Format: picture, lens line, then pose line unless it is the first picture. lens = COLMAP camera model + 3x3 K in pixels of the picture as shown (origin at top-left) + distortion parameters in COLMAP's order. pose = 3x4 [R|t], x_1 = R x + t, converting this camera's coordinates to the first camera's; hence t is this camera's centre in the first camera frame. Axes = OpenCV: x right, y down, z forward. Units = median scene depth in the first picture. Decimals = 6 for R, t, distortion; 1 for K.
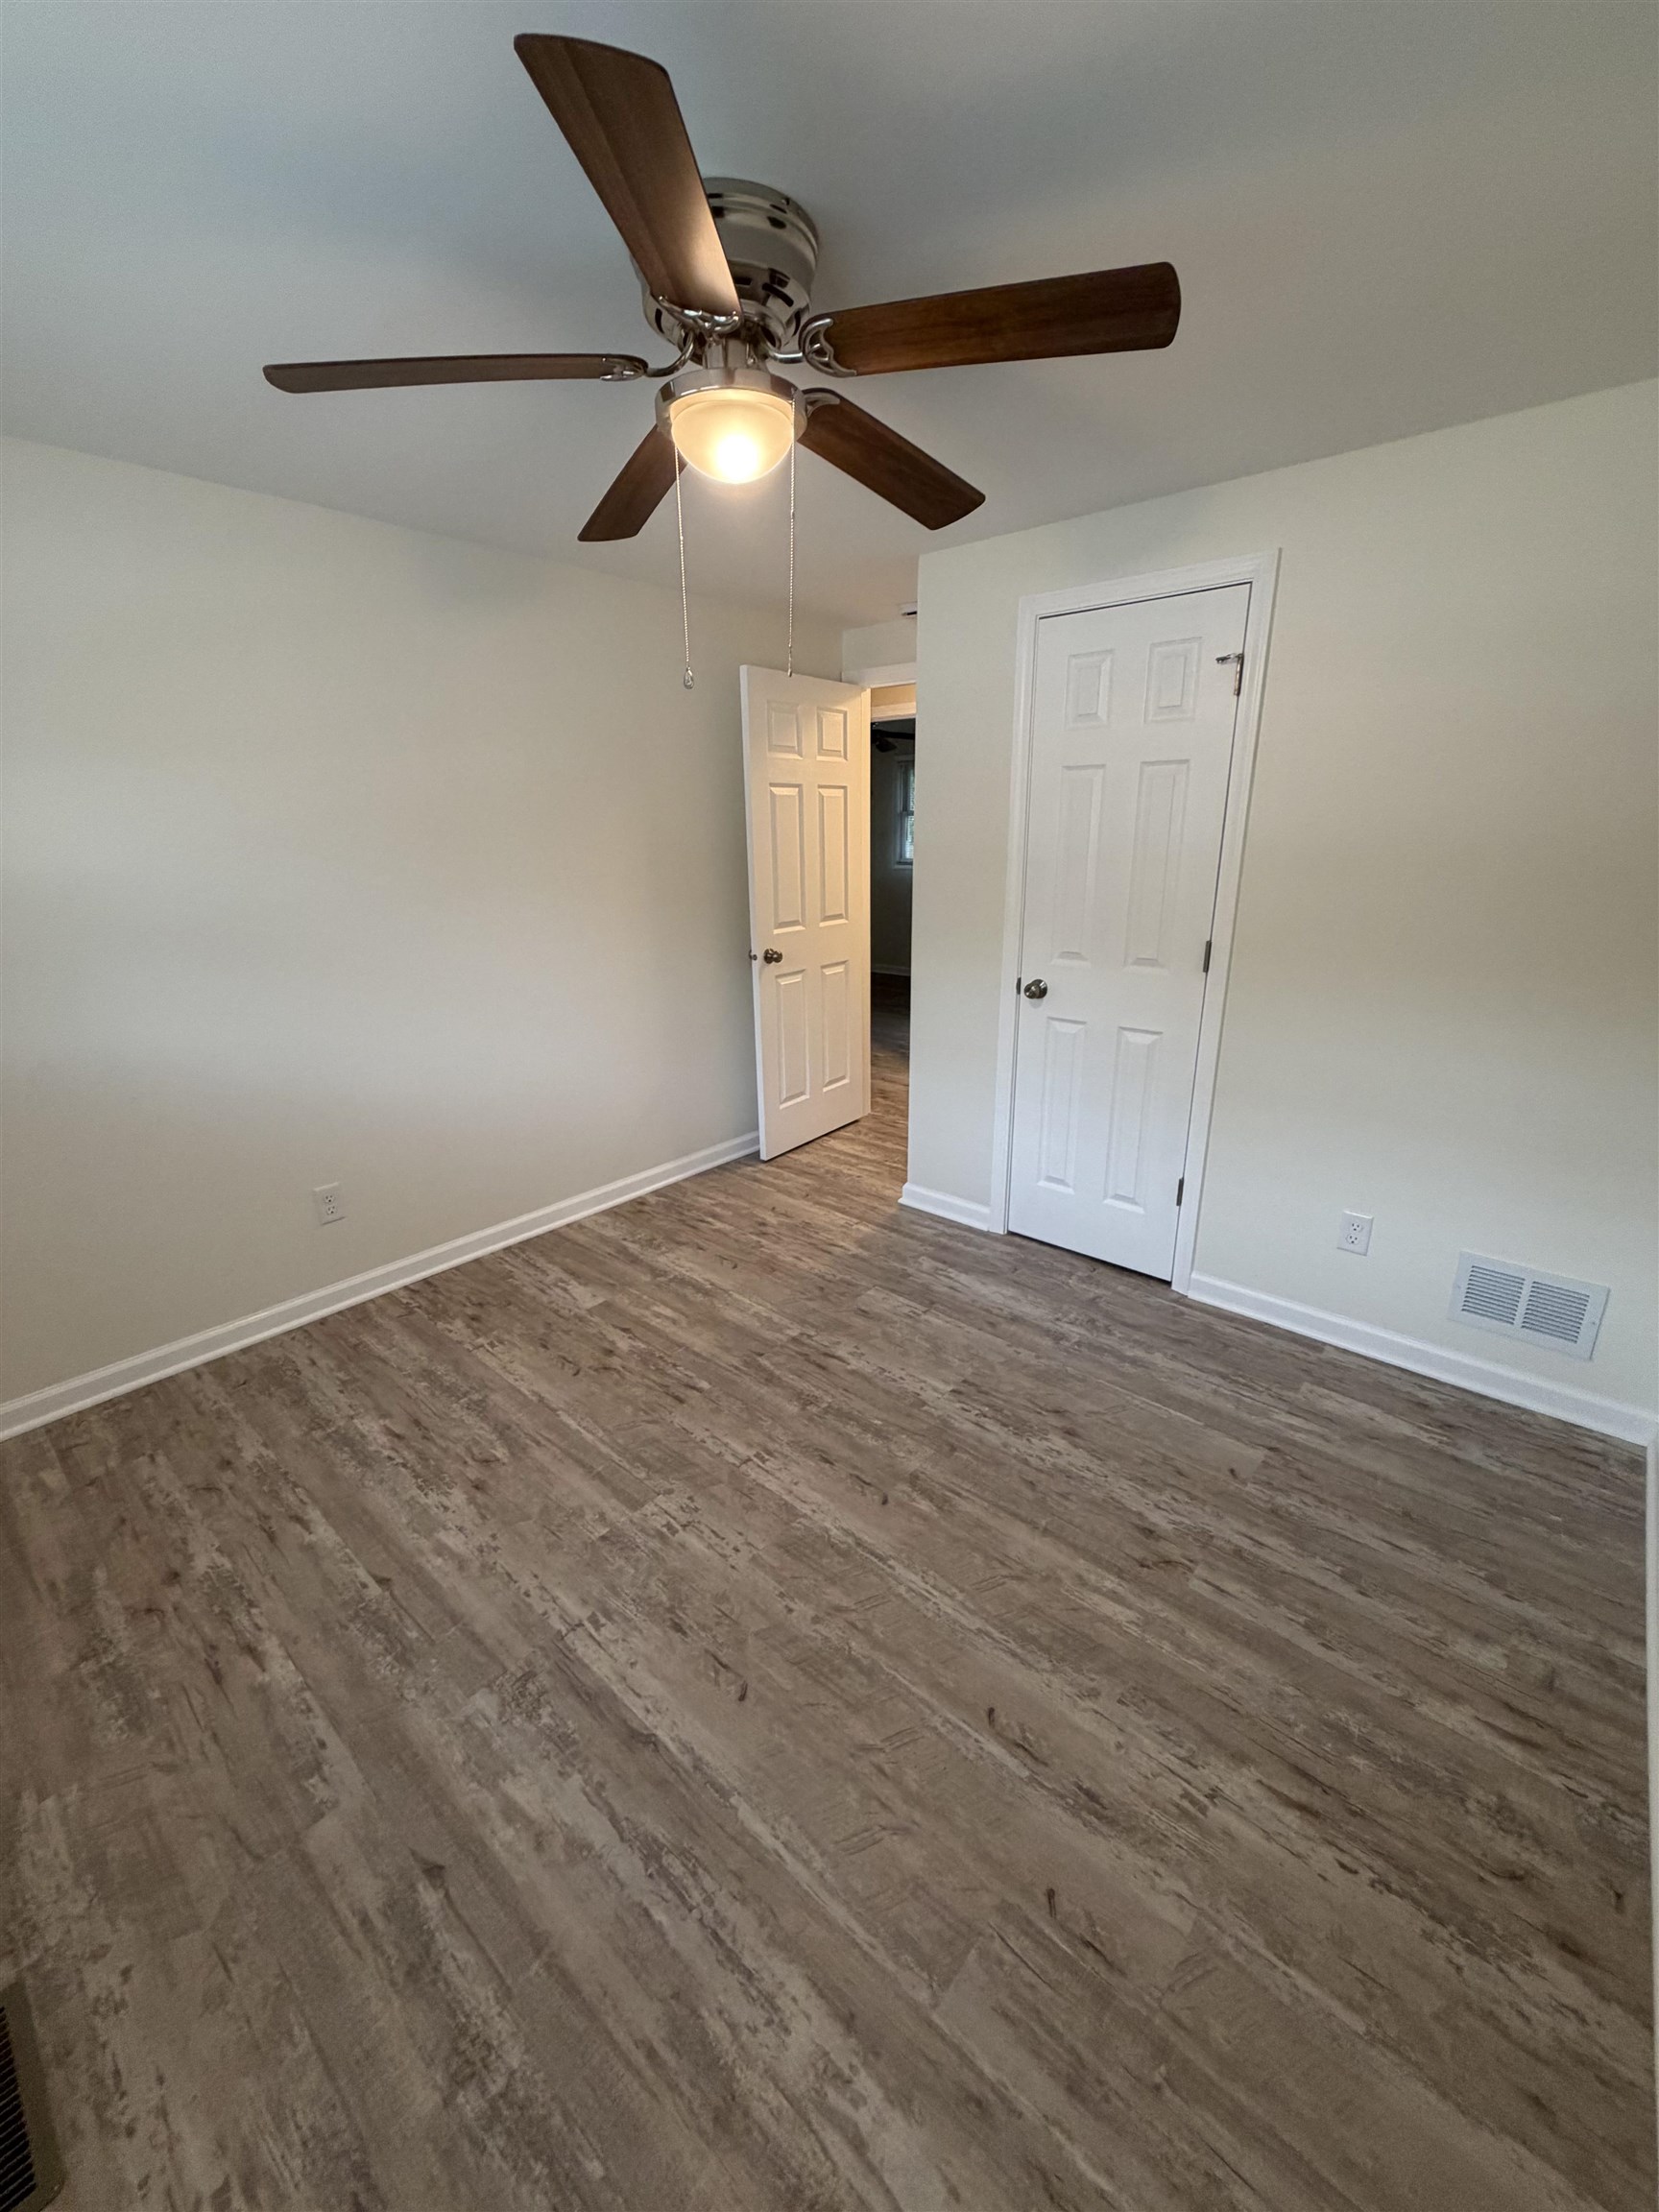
lens RADIAL K [[879.7, 0, 823.5], [0, 879.7, 1094.7], [0, 0, 1]] dist [0.000606, 0.000297]
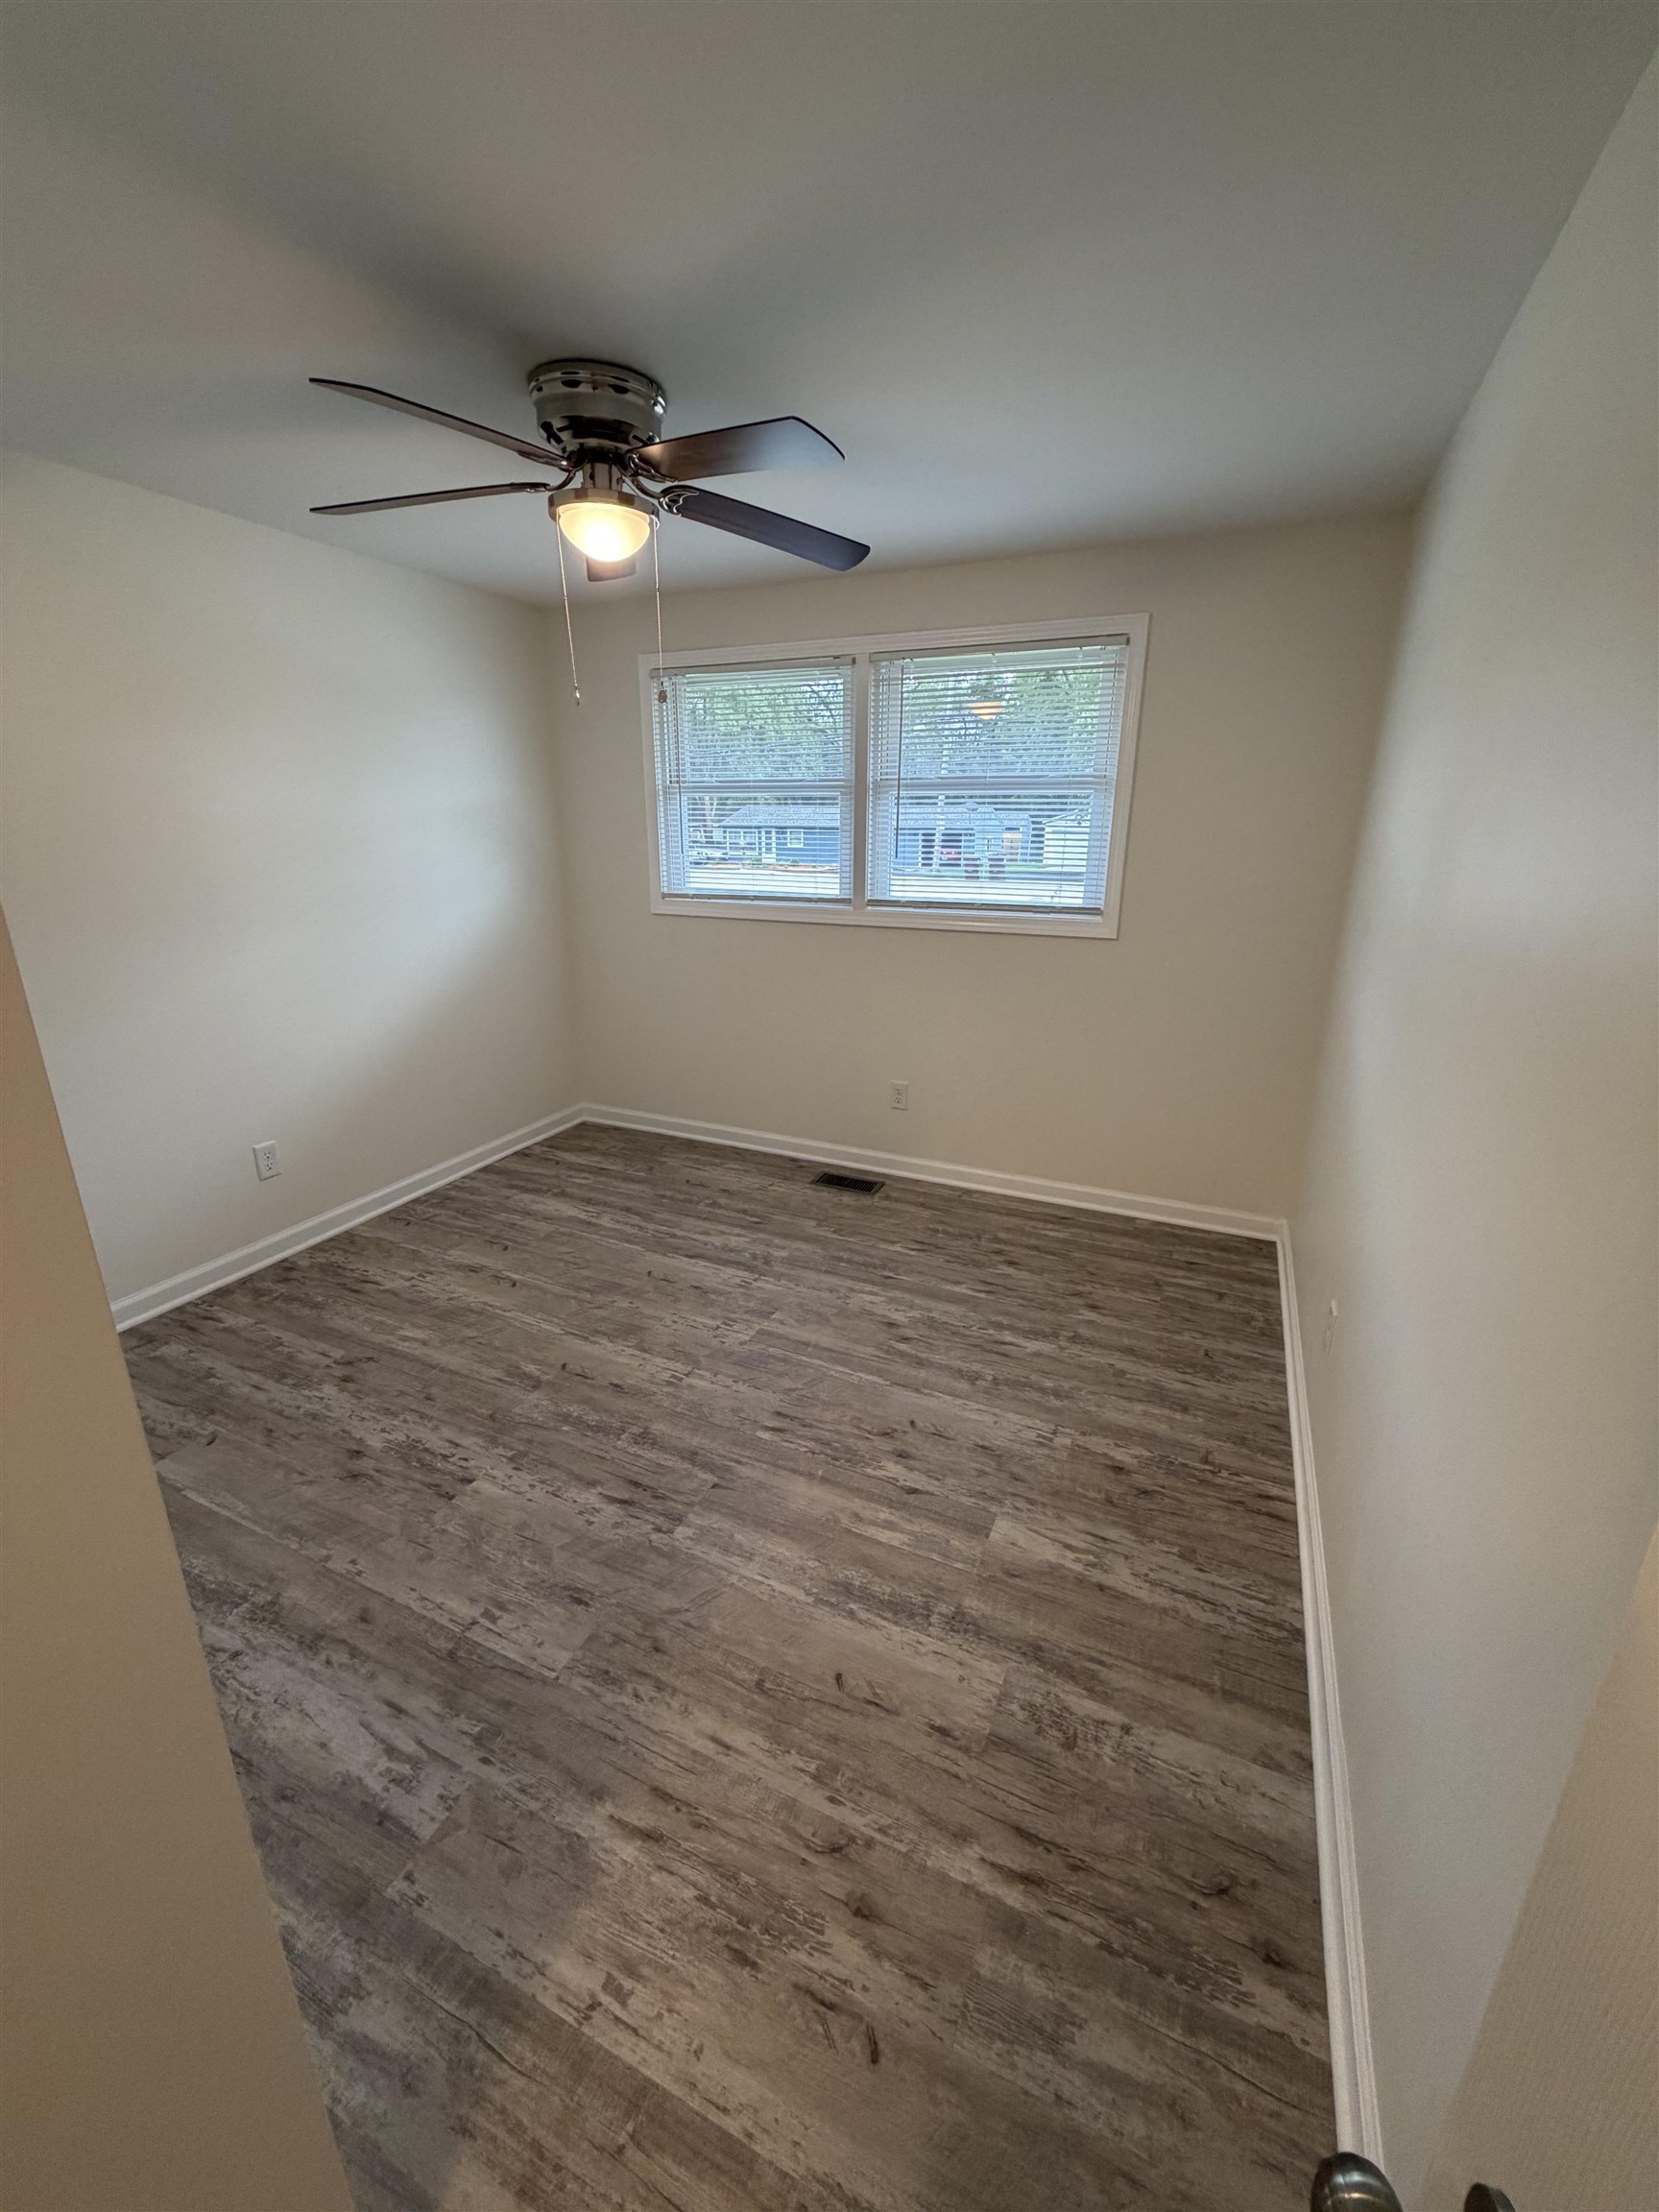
lens RADIAL K [[879.7, 0, 823.5], [0, 879.7, 1094.7], [0, 0, 1]] dist [0.000606, 0.000297]
pose [[-0.958000, 0.091635, -0.271732, 0.020206], [-0.078113, 0.828355, 0.554731, -0.508052], [0.275923, 0.552659, -0.786406, 1.694453]]
